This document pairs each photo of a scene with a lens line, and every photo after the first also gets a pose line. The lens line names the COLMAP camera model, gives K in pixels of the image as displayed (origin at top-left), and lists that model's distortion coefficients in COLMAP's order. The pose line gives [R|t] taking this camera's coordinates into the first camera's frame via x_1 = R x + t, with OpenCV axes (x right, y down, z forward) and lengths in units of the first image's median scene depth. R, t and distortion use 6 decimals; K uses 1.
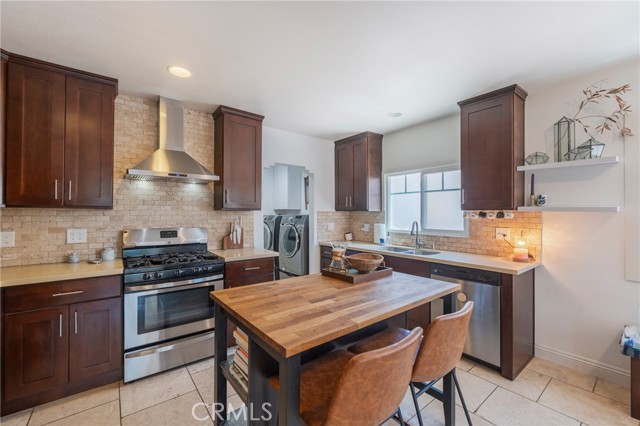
lens RADIAL K [[257.8, 0, 317.6], [0, 257.8, 214.3], [0, 0, 1]] dist [0.003984, -0.000041]
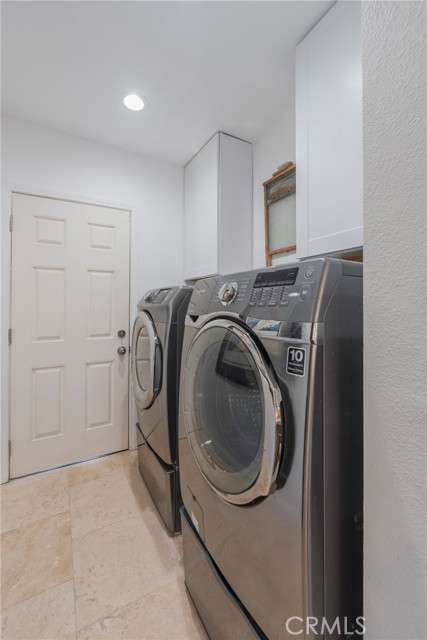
lens RADIAL K [[270.1, 0, 222.2], [0, 270.1, 301.1], [0, 0, 1]] dist [0.000896, 0.001100]
pose [[0.993639, -0.002028, -0.112597, -0.129435], [0.001069, 0.999963, -0.008578, 0.041015], [0.112611, 0.008403, 0.993604, 1.194985]]
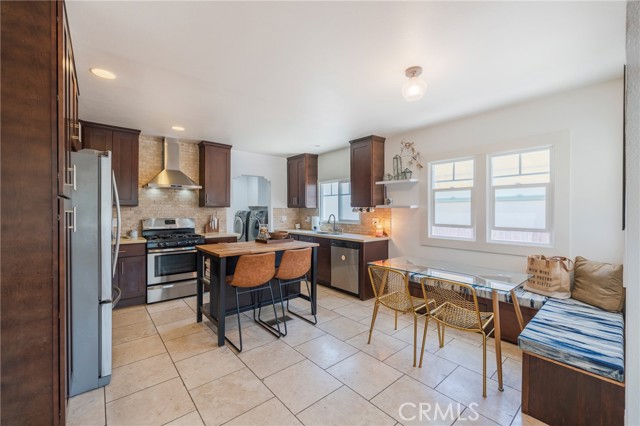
lens RADIAL K [[257.8, 0, 314.4], [0, 257.8, 211.3], [0, 0, 1]] dist [0.003984, -0.000041]
pose [[0.999760, 0.000054, 0.021886, 0.266511], [-0.000109, 0.999997, 0.002471, 0.006277], [-0.021886, -0.002473, 0.999757, -0.583555]]
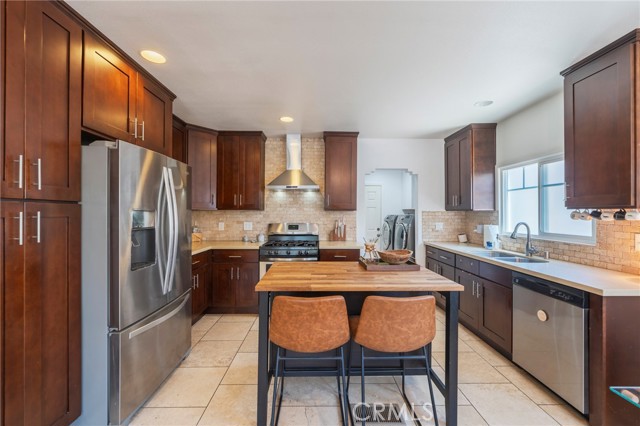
lens RADIAL K [[257.8, 0, 321.6], [0, 257.8, 212.4], [0, 0, 1]] dist [0.003984, -0.000041]
pose [[0.801468, -0.000623, -0.598038, 0.398500], [-0.002992, 0.999983, -0.005052, 0.000130], [0.598031, 0.005839, 0.801452, -0.065695]]
